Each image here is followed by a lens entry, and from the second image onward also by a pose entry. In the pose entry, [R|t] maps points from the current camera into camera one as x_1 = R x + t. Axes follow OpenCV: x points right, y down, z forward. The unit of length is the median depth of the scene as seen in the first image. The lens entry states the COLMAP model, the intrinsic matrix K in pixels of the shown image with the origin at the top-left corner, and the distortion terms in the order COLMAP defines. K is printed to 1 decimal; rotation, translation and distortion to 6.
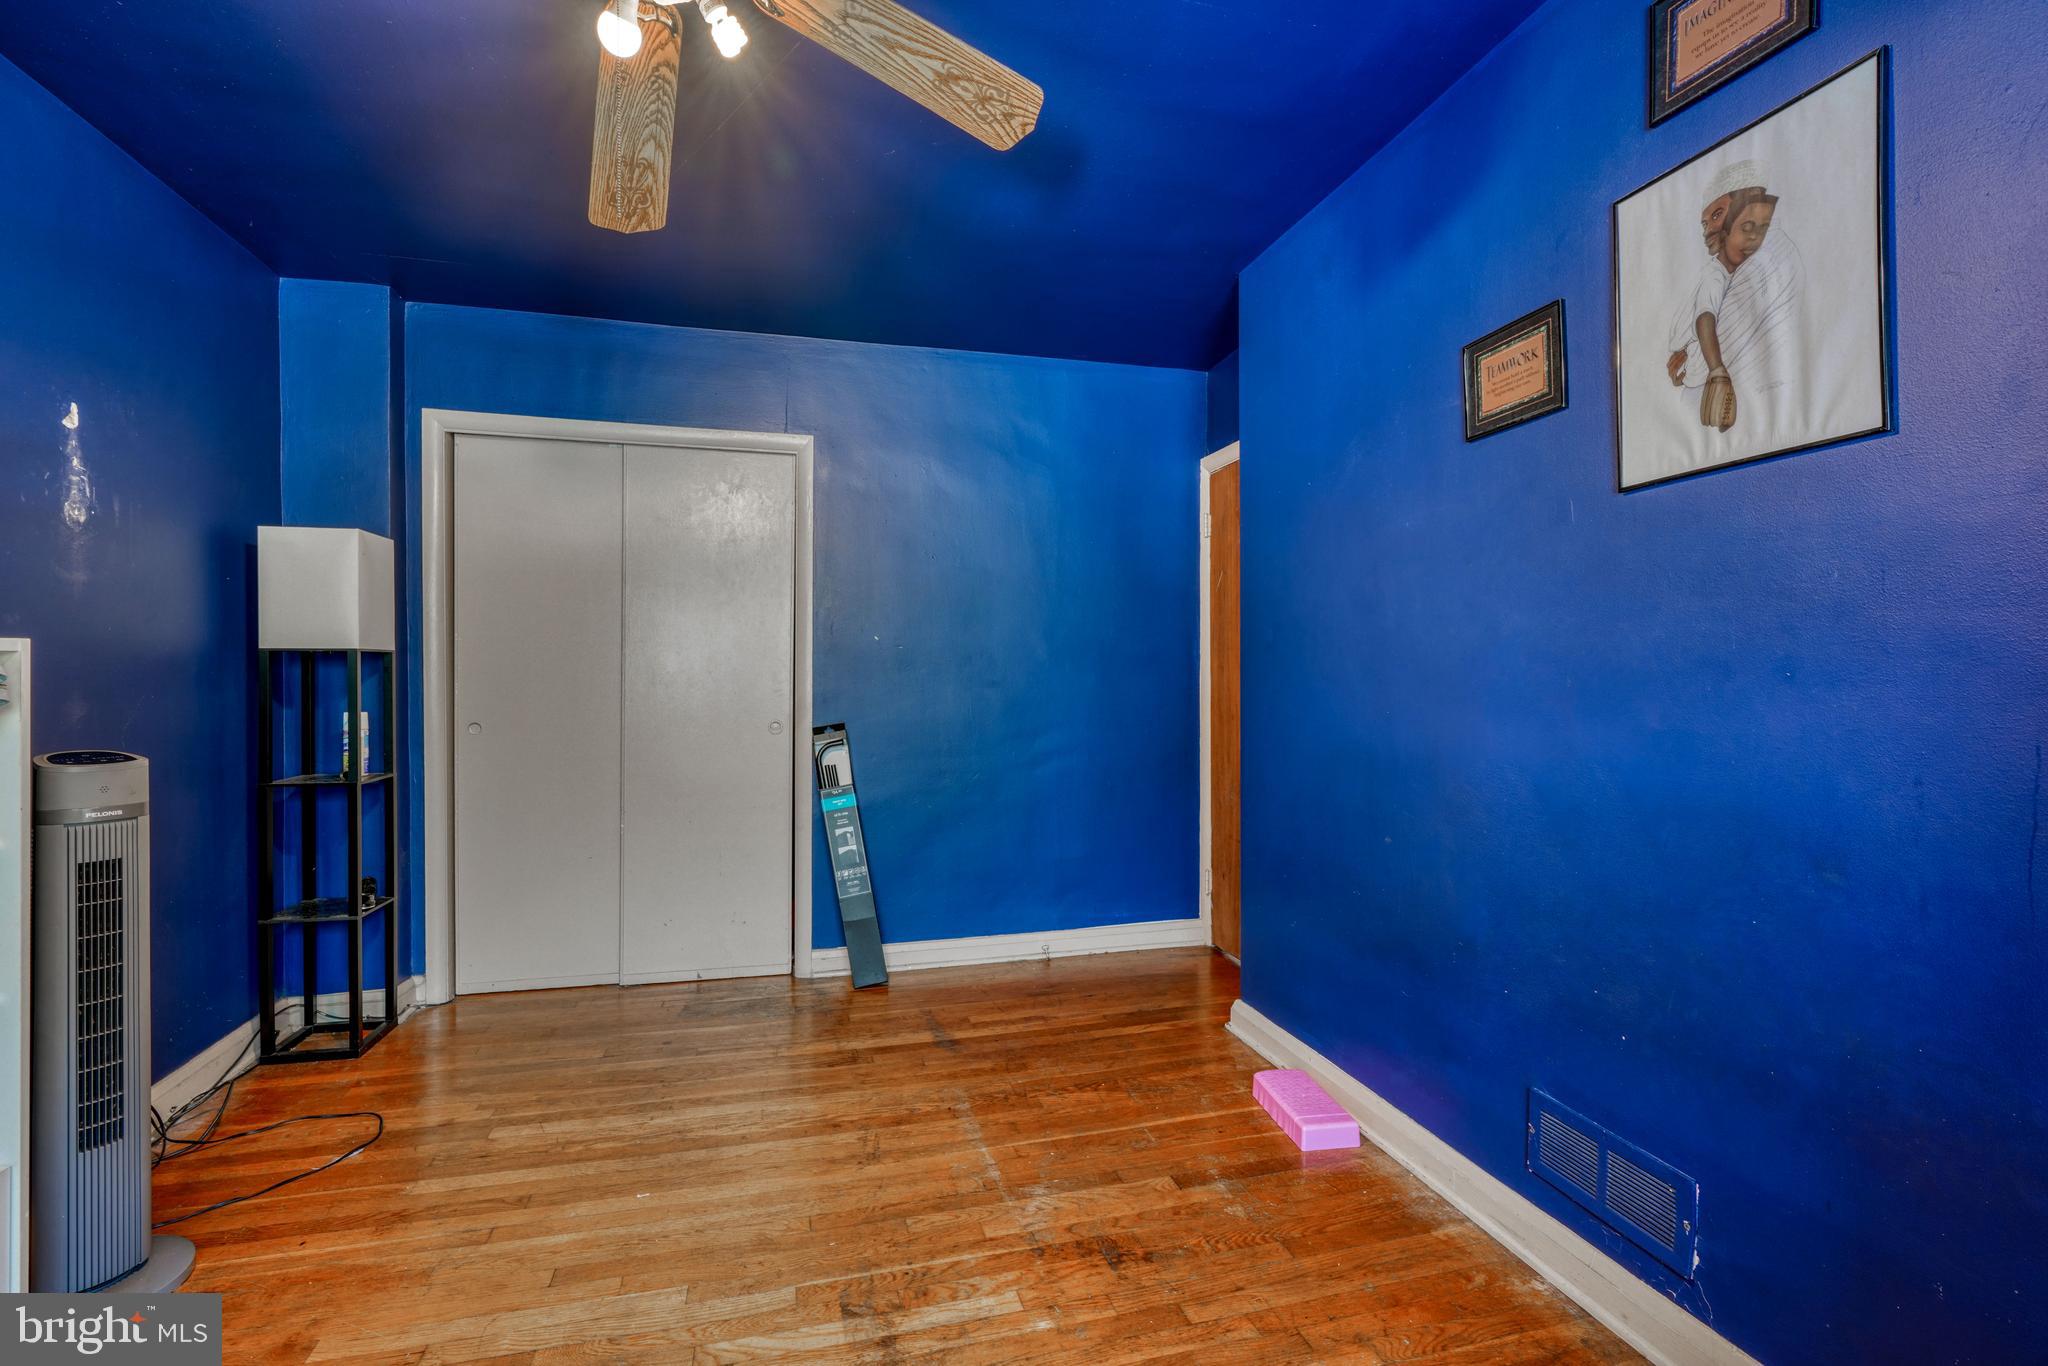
lens RADIAL K [[932.9, 0, 1024.7], [0, 932.9, 676.2], [0, 0, 1]] dist [-0.013315, 0.006347]
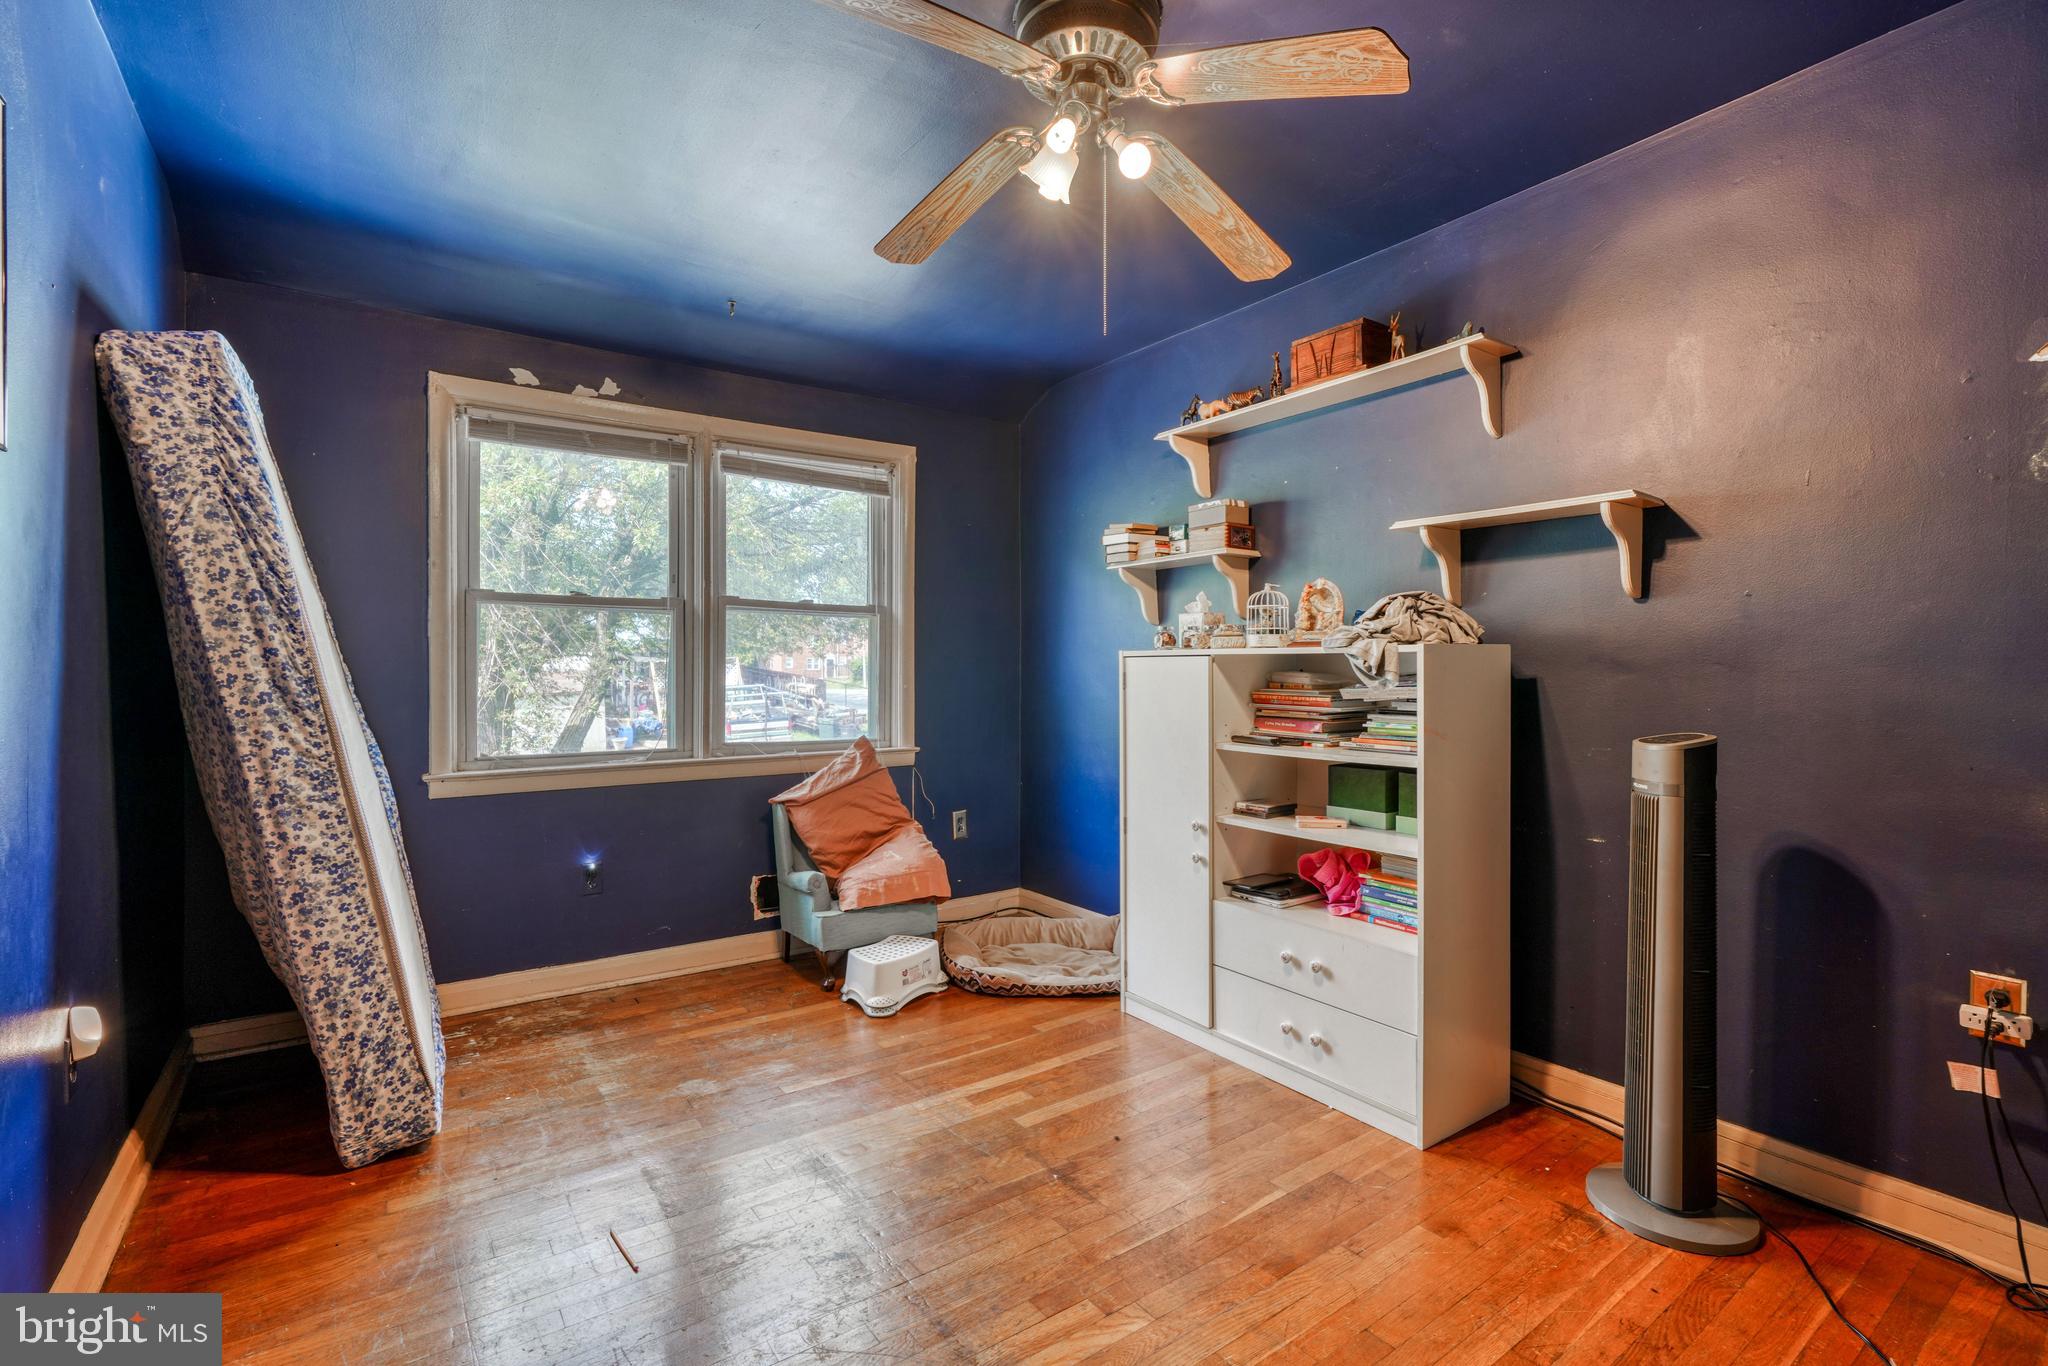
lens RADIAL K [[932.9, 0, 1030.0], [0, 932.9, 675.4], [0, 0, 1]] dist [-0.013315, 0.006347]
pose [[-0.928797, 0.005292, -0.370551, 0.092357], [0.002015, 0.999955, 0.009230, 0.000240], [0.370584, 0.007826, -0.928766, 1.227697]]
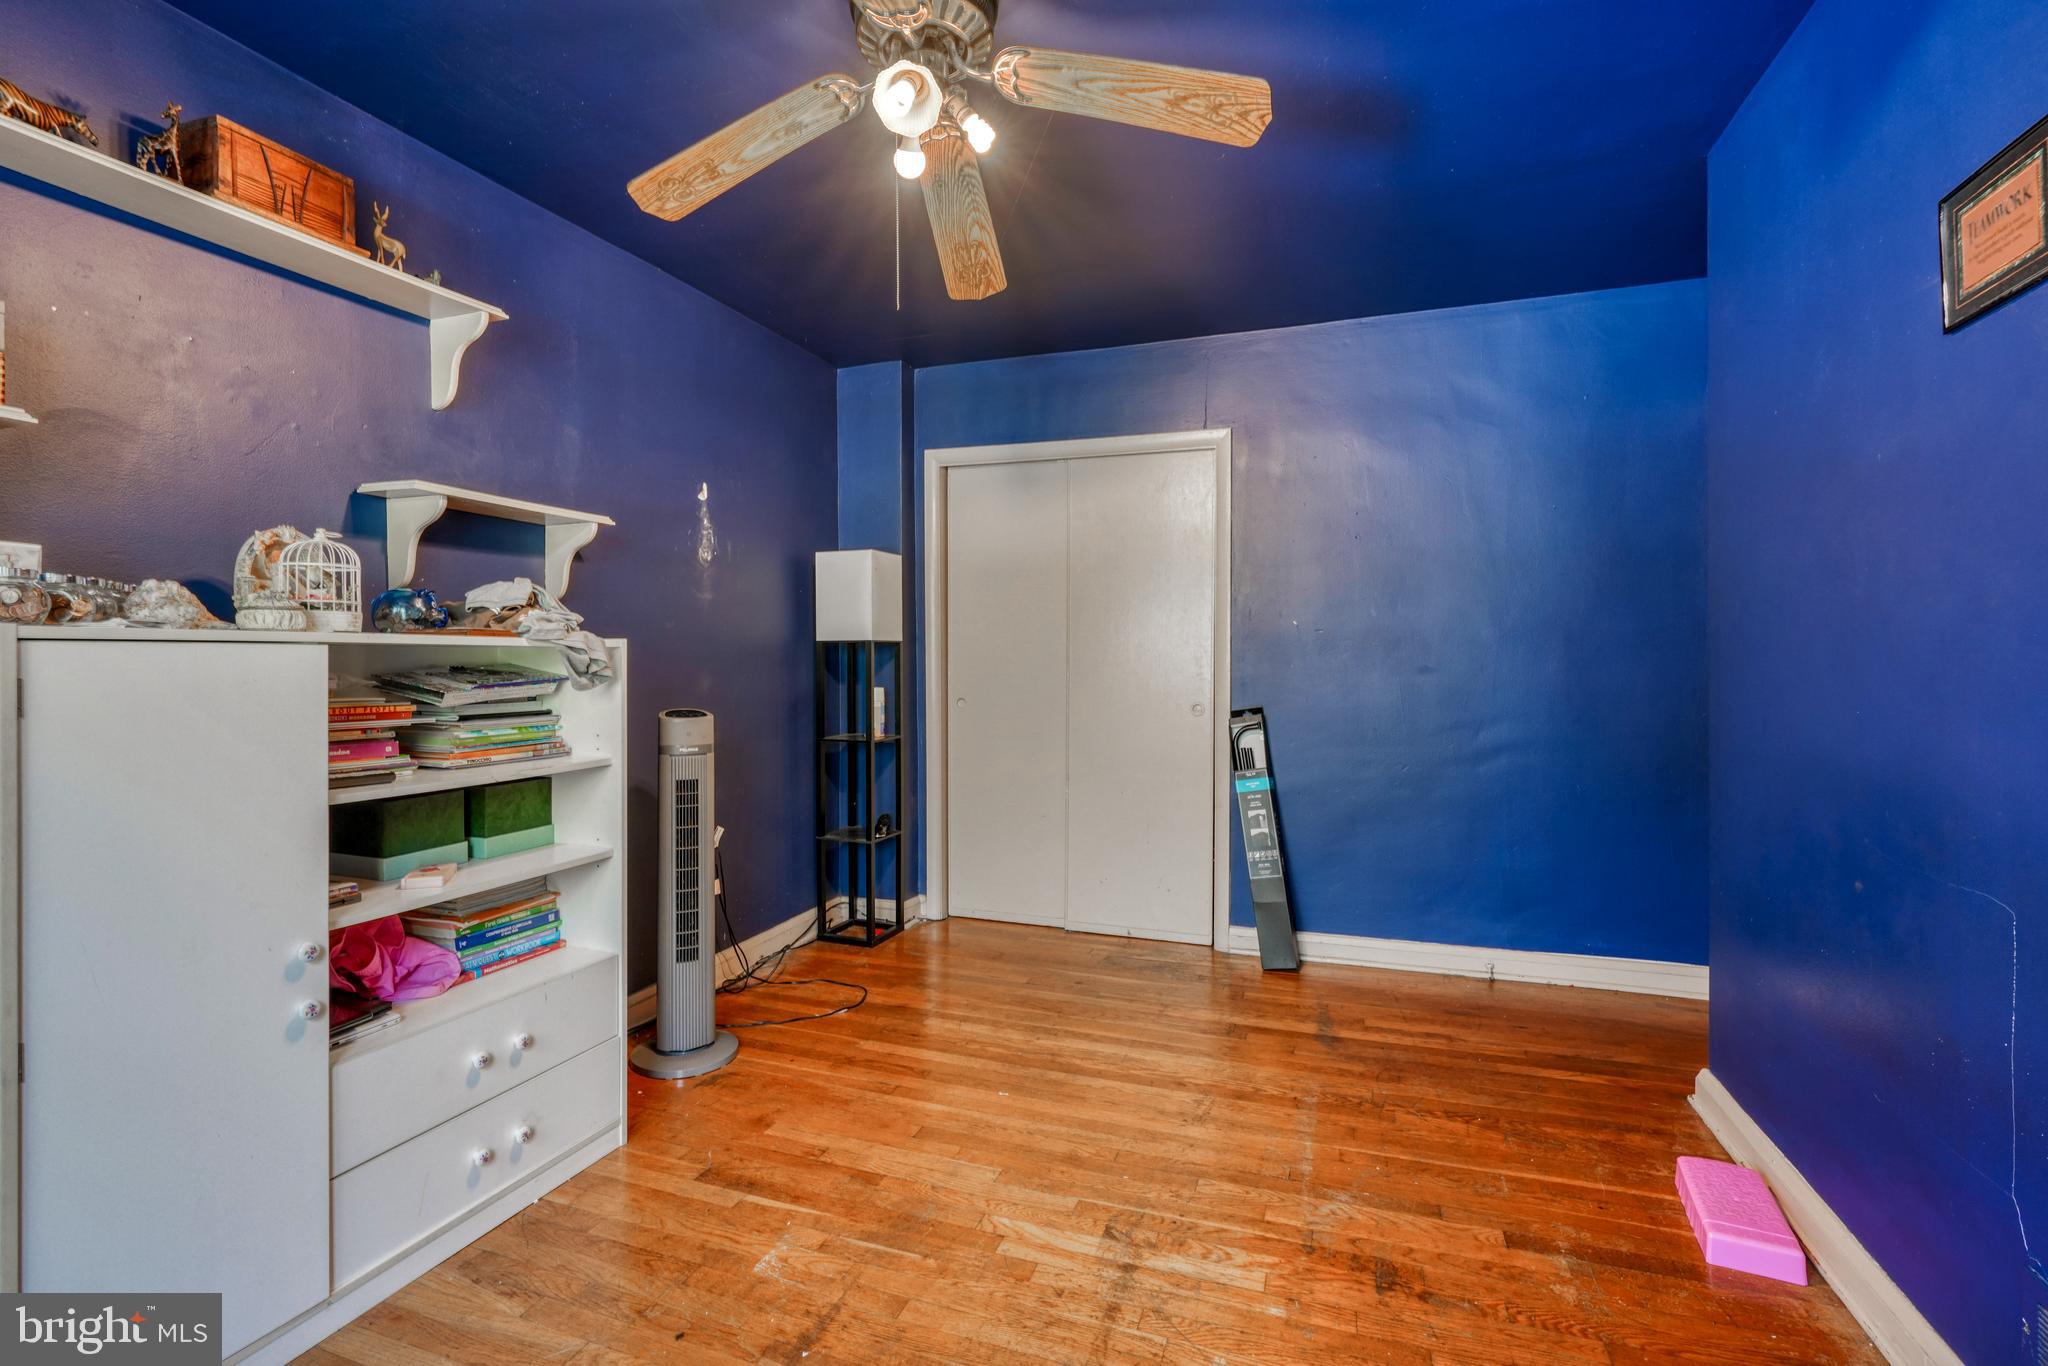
lens RADIAL K [[932.9, 0, 996.0], [0, 932.9, 660.4], [0, 0, 1]] dist [-0.013315, 0.006347]
pose [[0.821973, 0.001206, -0.569525, 0.220197], [-0.000733, 0.999999, 0.001059, -0.002516], [0.569526, -0.000453, 0.821973, 0.004358]]
